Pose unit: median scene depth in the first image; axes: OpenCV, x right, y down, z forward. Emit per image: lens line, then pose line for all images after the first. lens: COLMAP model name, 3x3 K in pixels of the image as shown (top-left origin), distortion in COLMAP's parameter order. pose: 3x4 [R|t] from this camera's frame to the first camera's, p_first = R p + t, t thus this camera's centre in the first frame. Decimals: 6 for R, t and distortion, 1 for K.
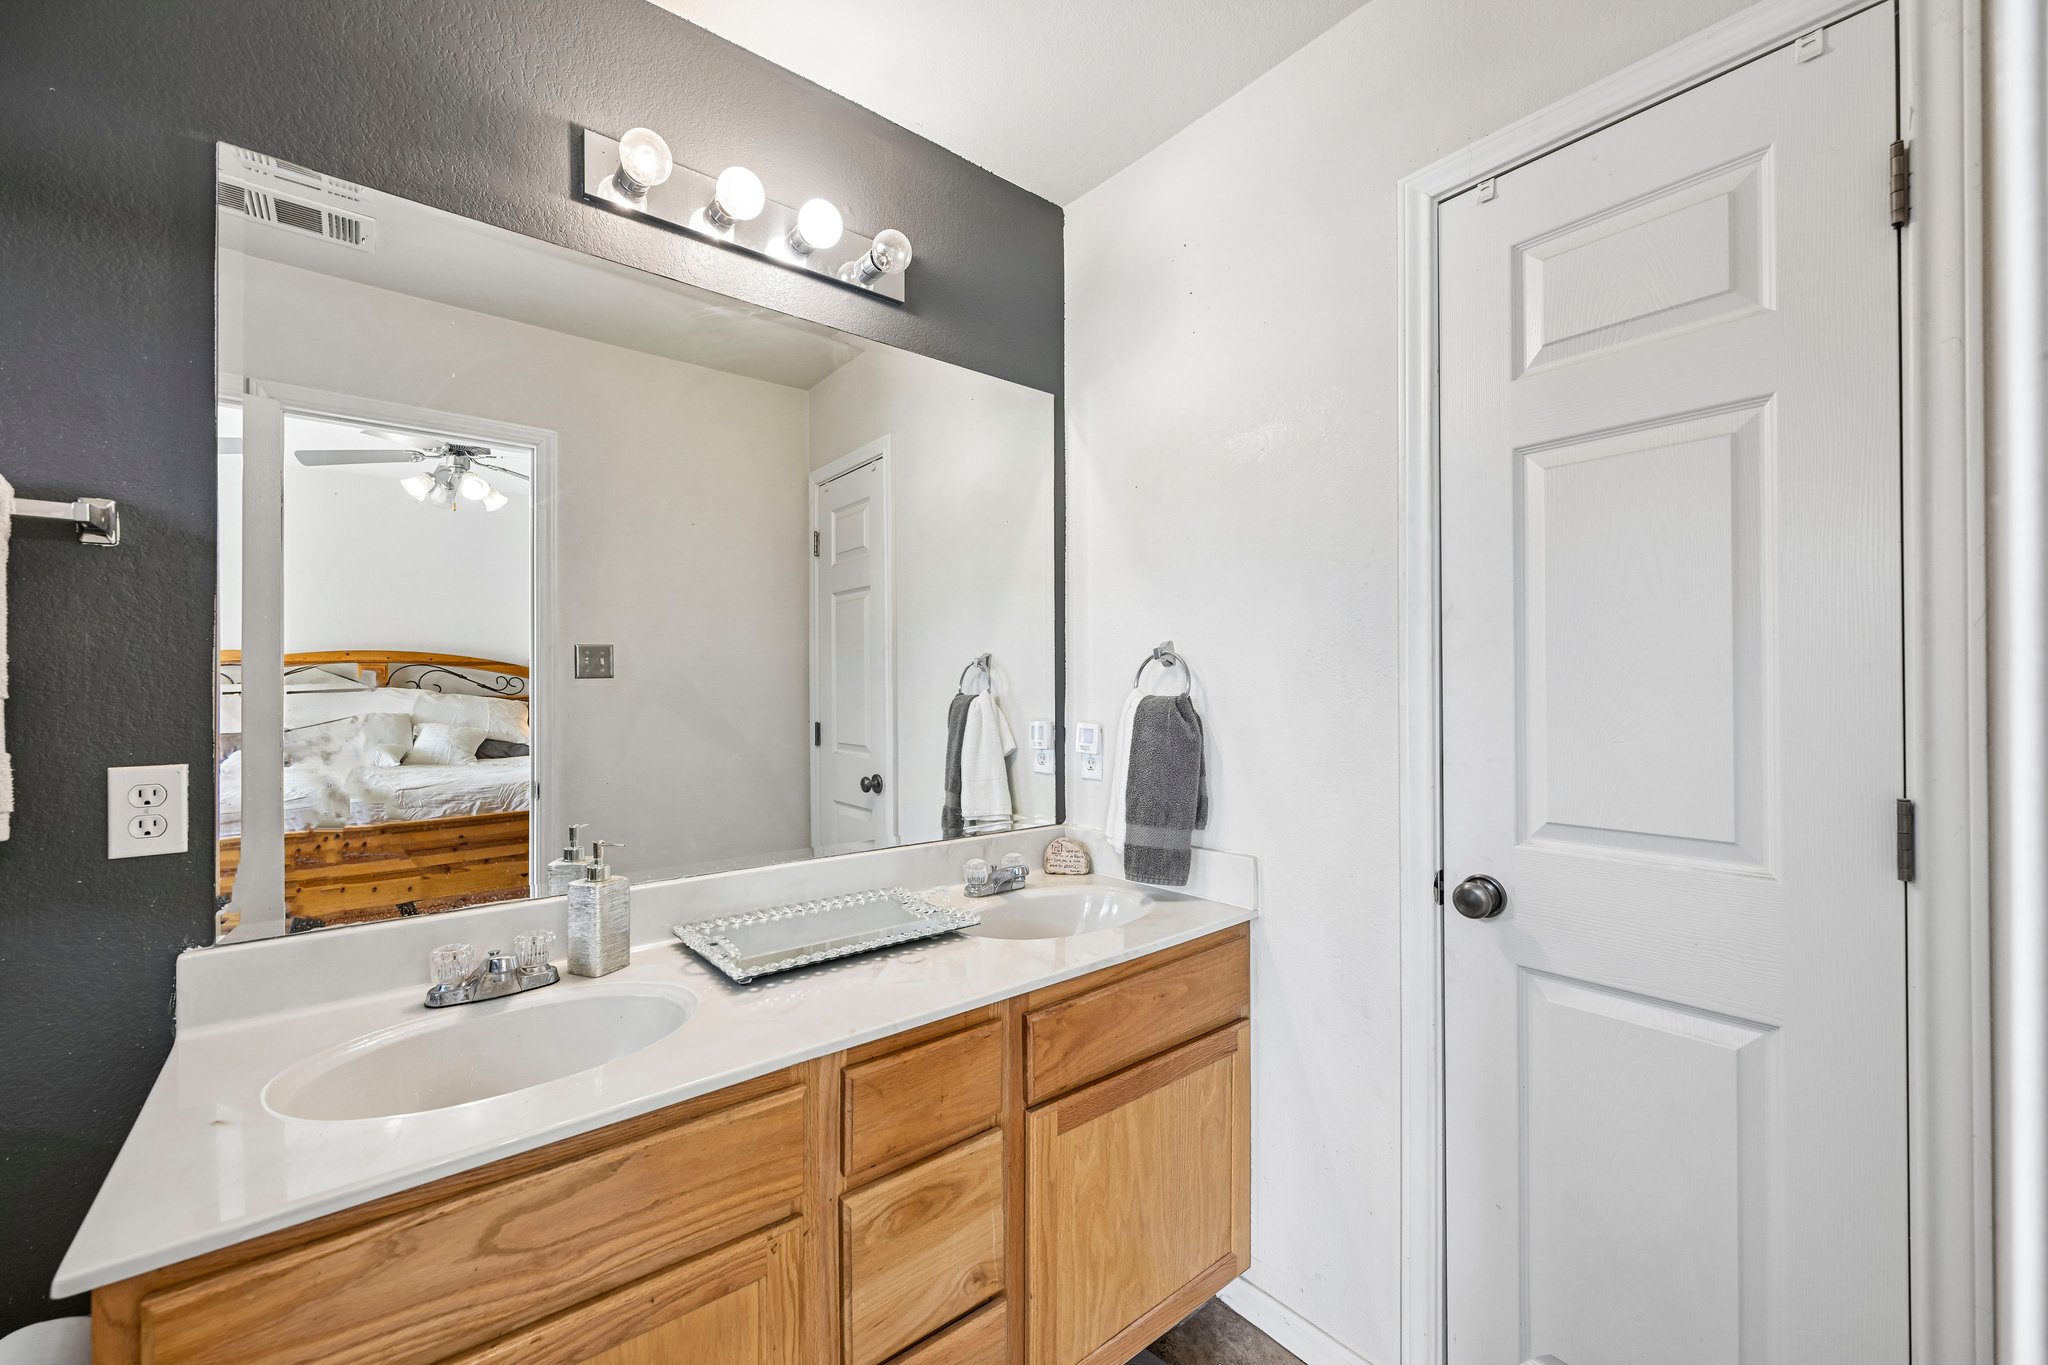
lens RADIAL K [[809.0, 0, 1032.3], [0, 809.0, 677.7], [0, 0, 1]] dist [0.001142, 0.000102]
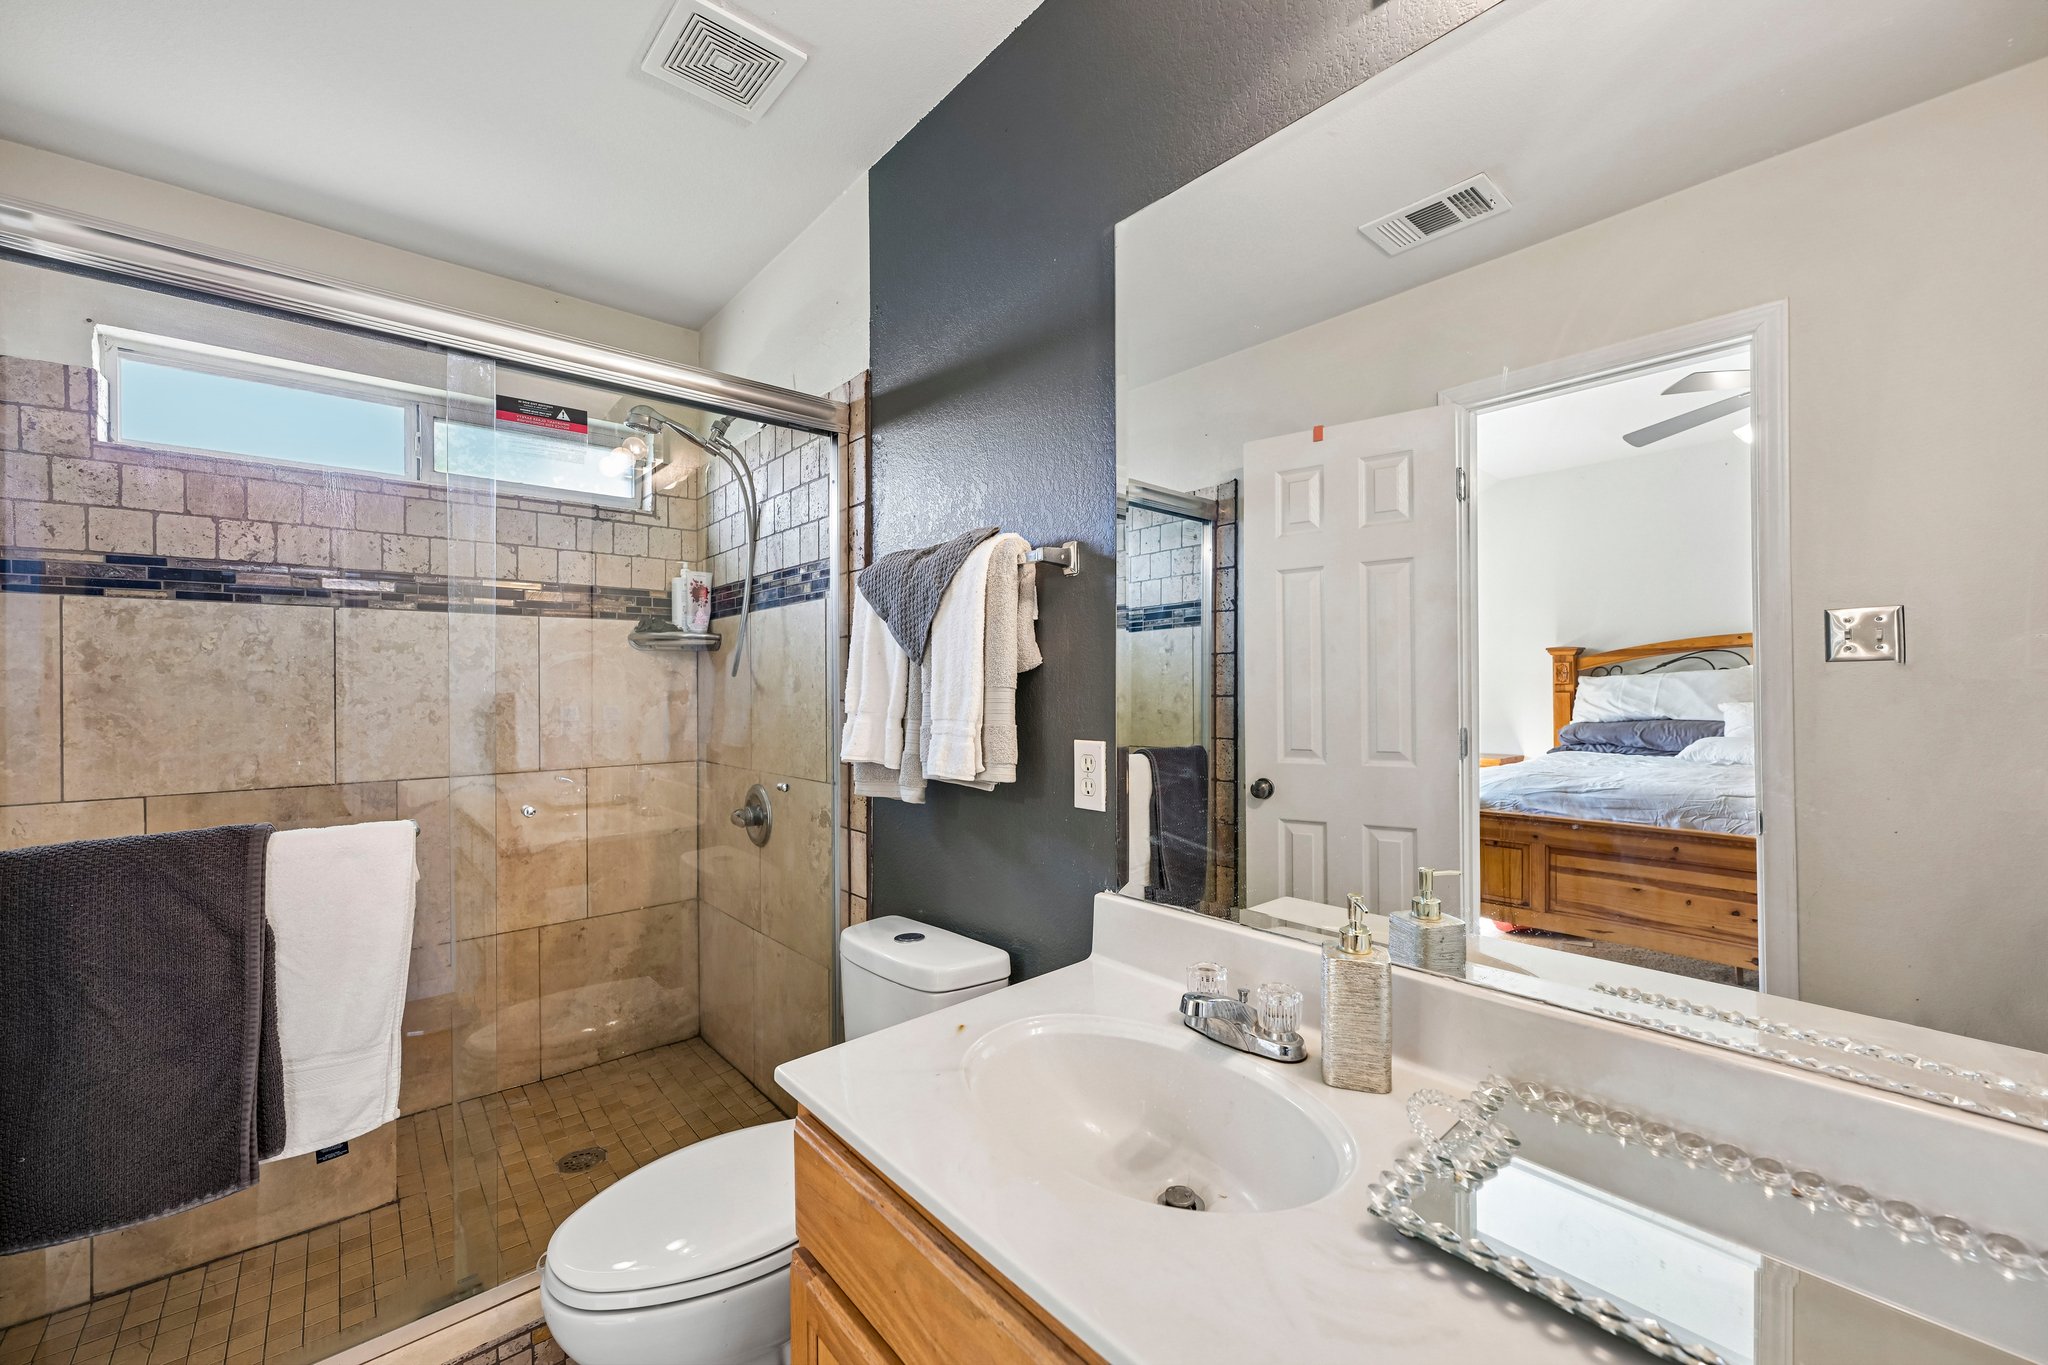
lens RADIAL K [[809.0, 0, 1032.3], [0, 809.0, 677.7], [0, 0, 1]] dist [0.001142, 0.000102]
pose [[0.034042, -0.009214, -0.999378, 0.048992], [0.022909, 0.999702, -0.008436, 0.004614], [0.999158, -0.022608, 0.034243, 0.218564]]
